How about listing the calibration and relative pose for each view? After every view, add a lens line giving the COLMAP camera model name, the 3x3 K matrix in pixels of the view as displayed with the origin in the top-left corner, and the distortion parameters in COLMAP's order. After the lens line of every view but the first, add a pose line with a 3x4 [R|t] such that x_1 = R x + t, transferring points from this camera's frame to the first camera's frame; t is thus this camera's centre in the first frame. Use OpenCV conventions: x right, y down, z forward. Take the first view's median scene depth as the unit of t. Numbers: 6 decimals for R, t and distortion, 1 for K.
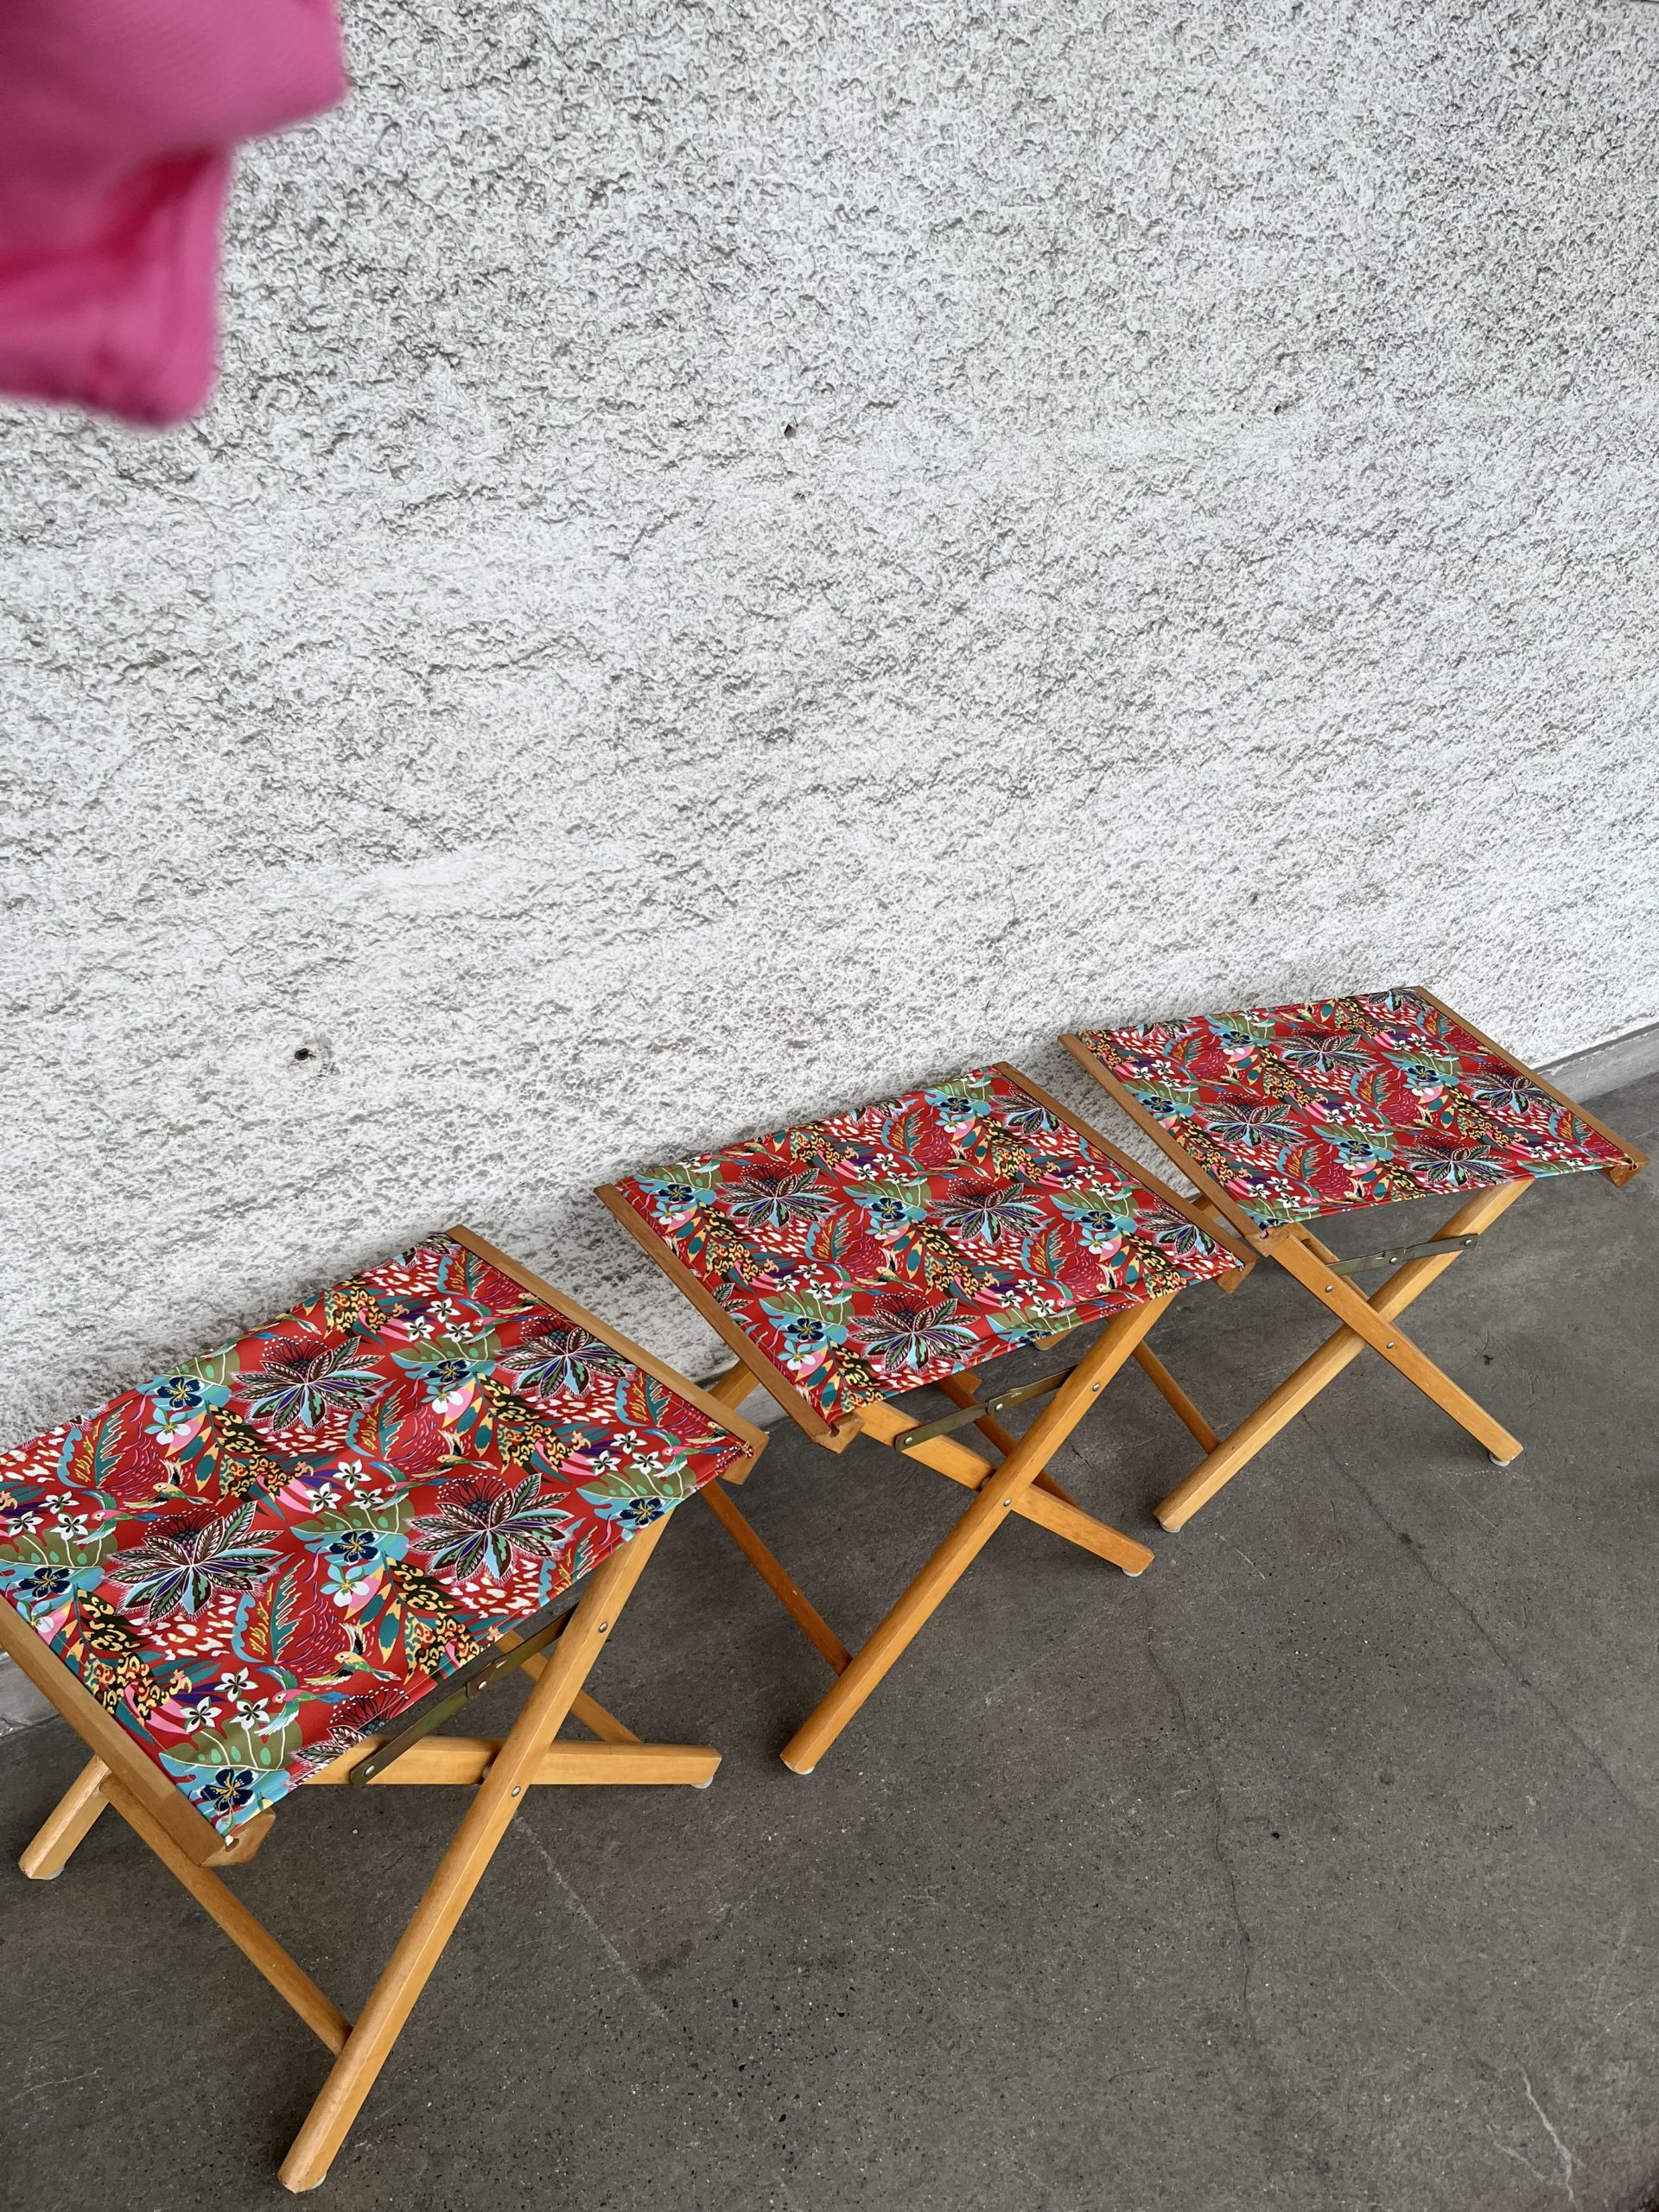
lens RADIAL K [[1689.2, 0, 833.0], [0, 1689.2, 1105.1], [0, 0, 1]] dist [0.045031, -0.064737]
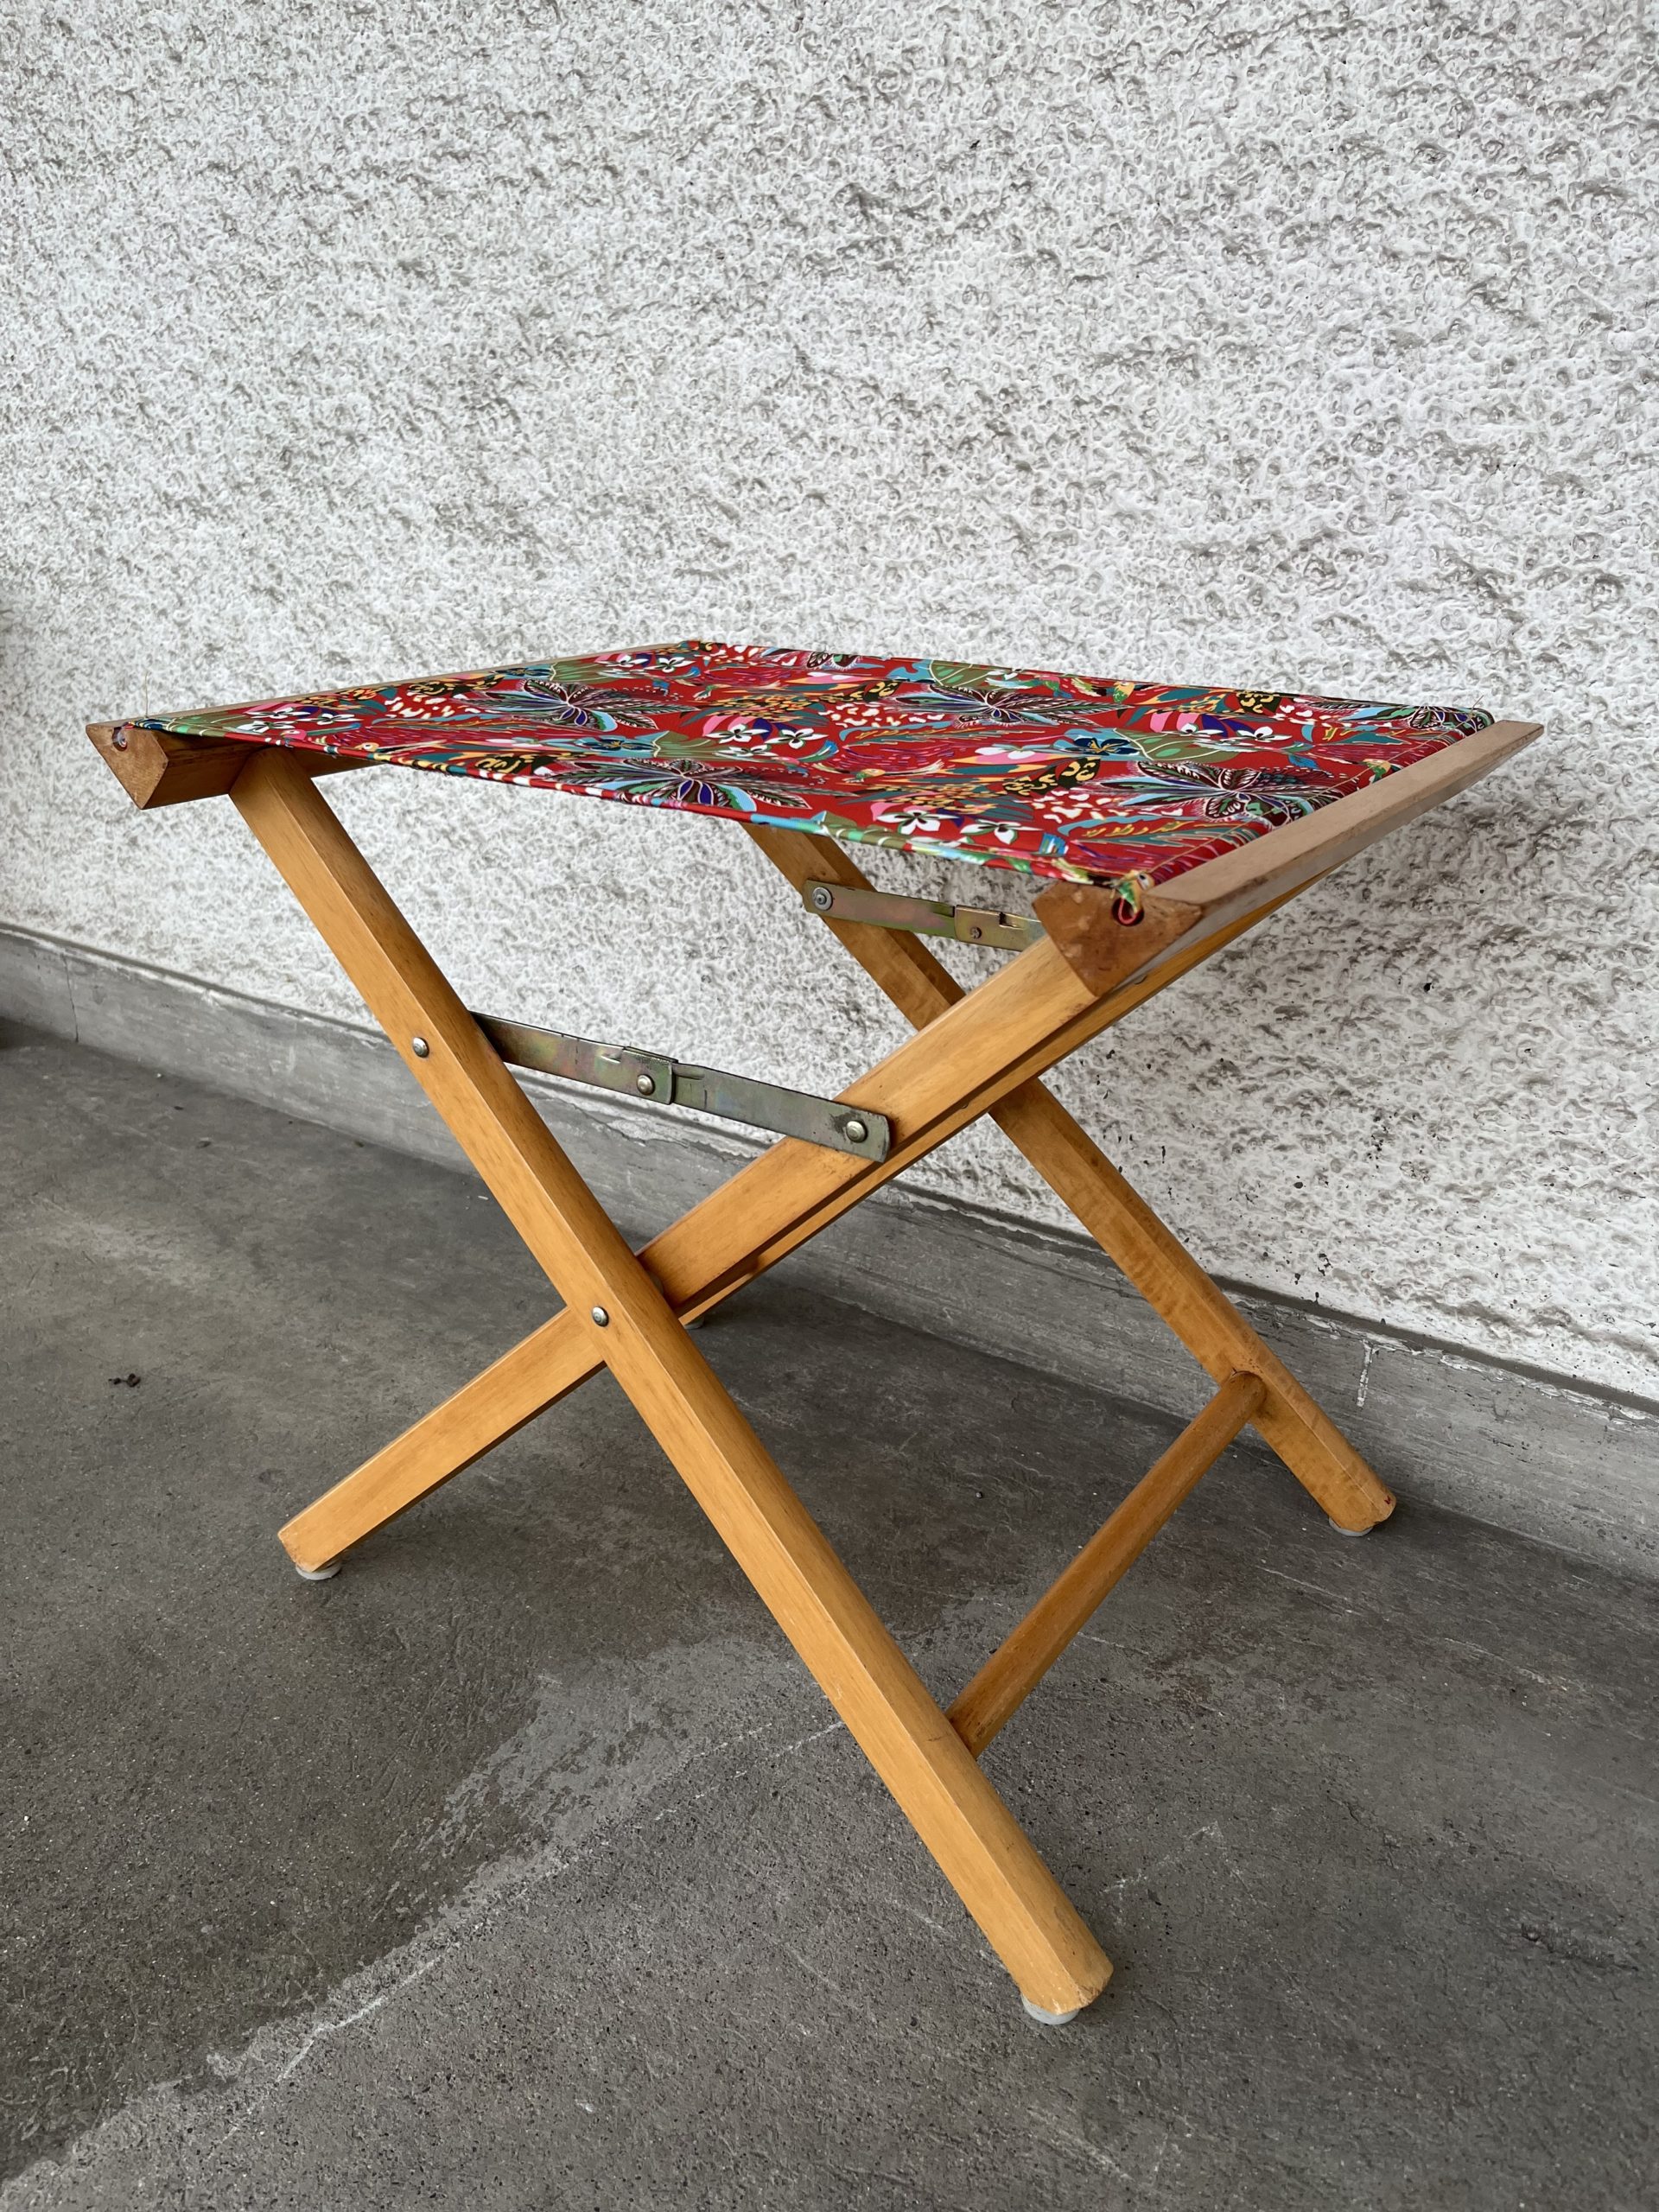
lens RADIAL K [[1689.2, 0, 825.8], [0, 1689.2, 1110.2], [0, 0, 1]] dist [0.045031, -0.064737]
pose [[0.361894, 0.276365, -0.890312, 0.971238], [-0.485285, 0.871287, 0.073201, -0.057640], [0.795947, 0.405564, 0.449430, 1.010076]]
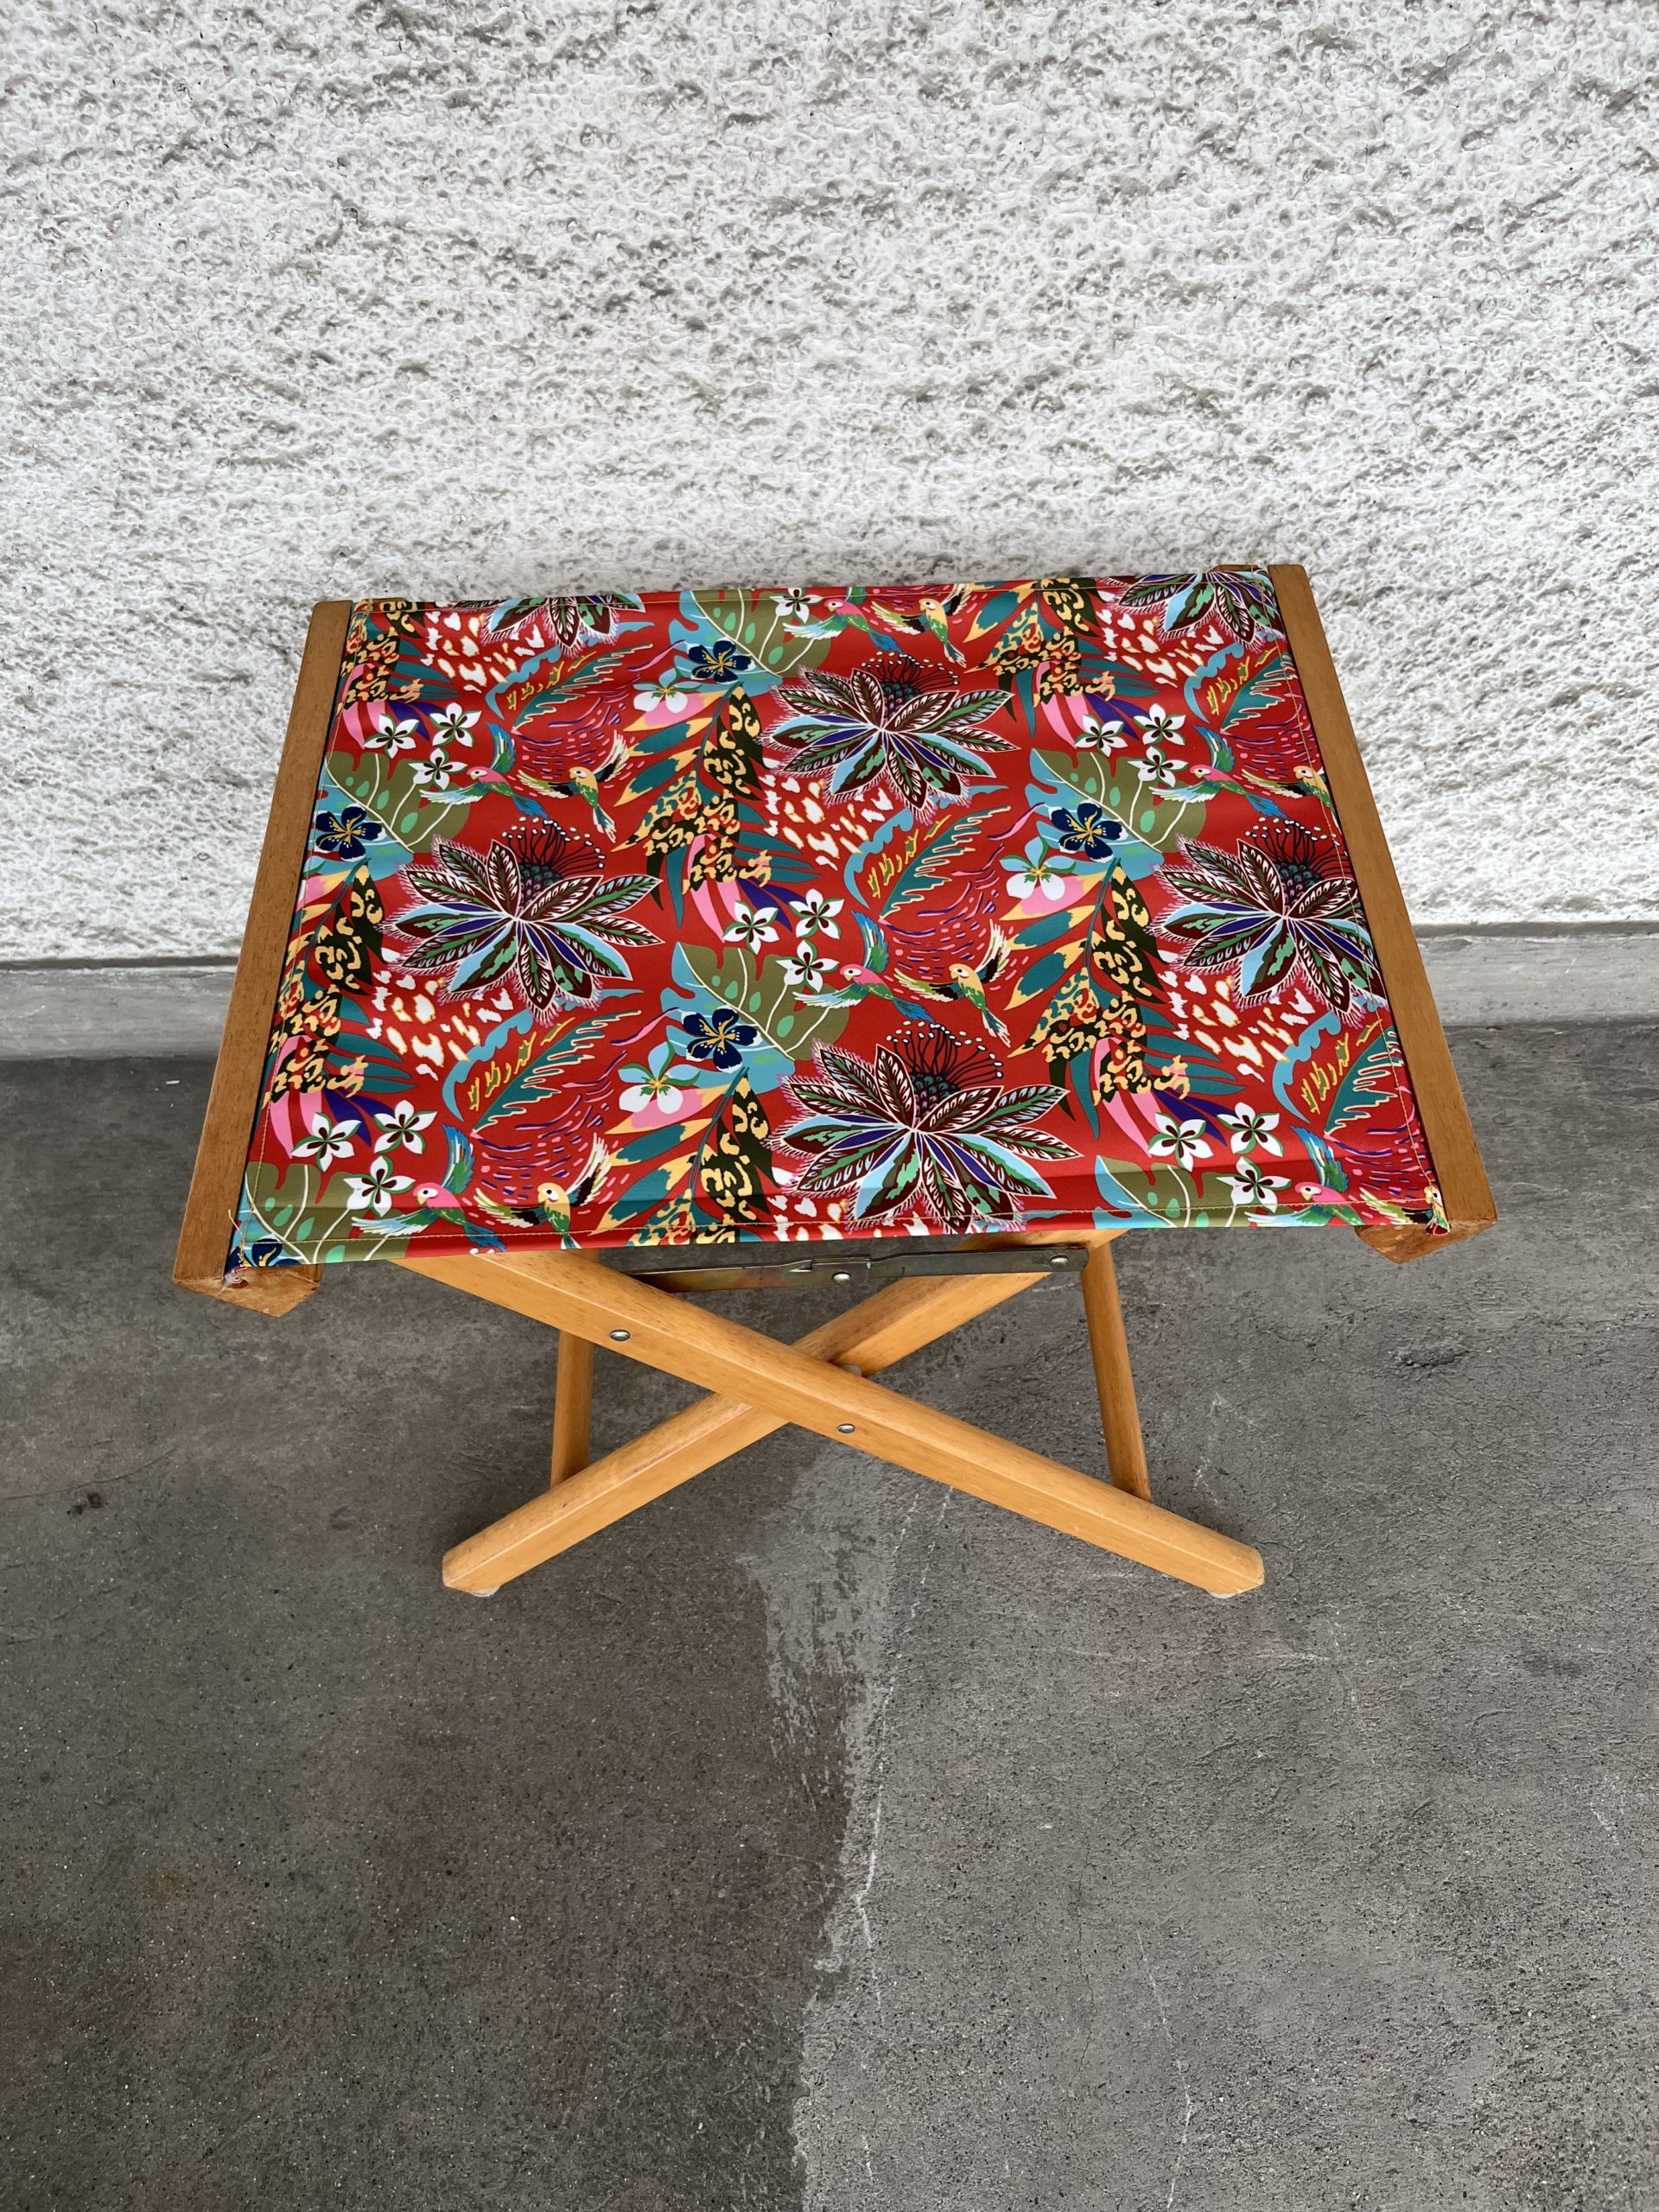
lens RADIAL K [[1689.2, 0, 841.8], [0, 1689.2, 1118.7], [0, 0, 1]] dist [0.045031, -0.064737]
pose [[0.839529, 0.390593, -0.377662, 0.781537], [-0.223931, 0.882074, 0.414487, -0.215353], [0.495022, -0.263404, 0.827993, 0.817529]]
